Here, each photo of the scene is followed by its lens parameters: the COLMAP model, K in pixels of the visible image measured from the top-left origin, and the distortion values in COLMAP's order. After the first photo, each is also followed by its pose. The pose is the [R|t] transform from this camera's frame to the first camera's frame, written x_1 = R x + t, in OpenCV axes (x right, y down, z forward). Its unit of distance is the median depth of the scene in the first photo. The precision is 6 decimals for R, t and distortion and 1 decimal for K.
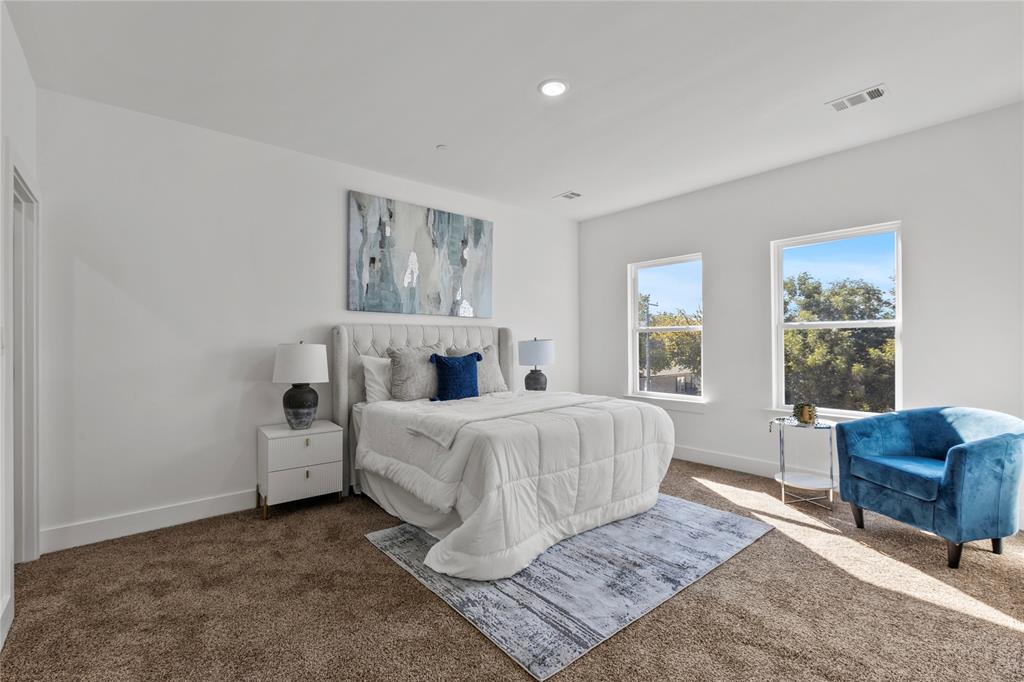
lens RADIAL K [[460.3, 0, 515.6], [0, 460.3, 343.2], [0, 0, 1]] dist [-0.003911, 0.000704]
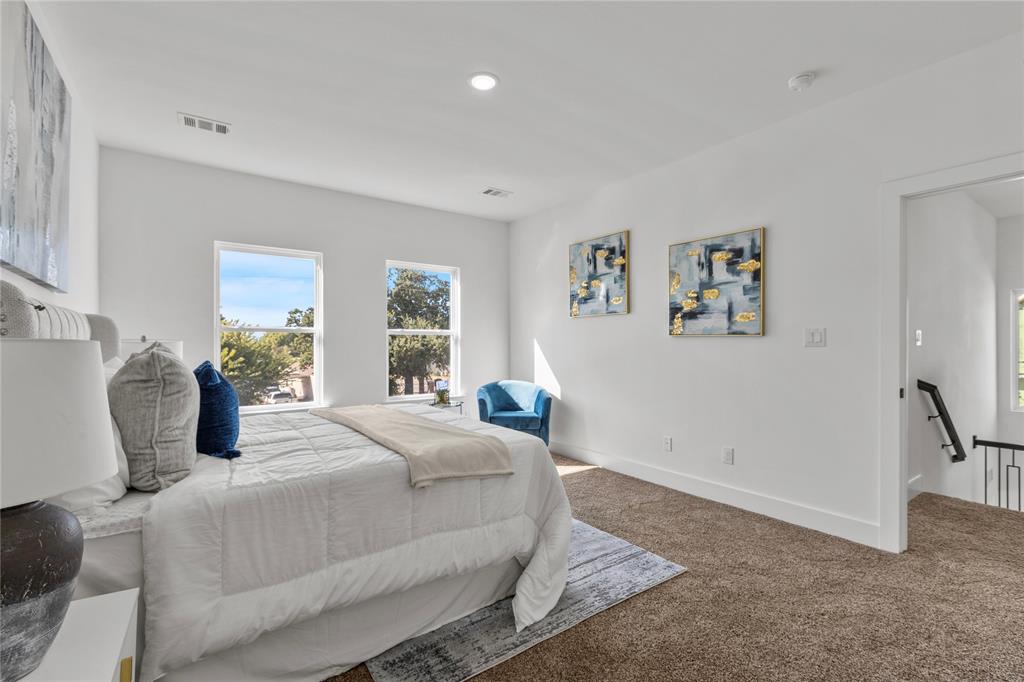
lens RADIAL K [[460.3, 0, 513.0], [0, 460.3, 341.5], [0, 0, 1]] dist [-0.003911, 0.000704]
pose [[0.061099, 0.012016, 0.998059, -0.905205], [0.001668, 0.999925, -0.012140, 0.007780], [-0.998130, 0.002406, 0.061074, 0.900210]]
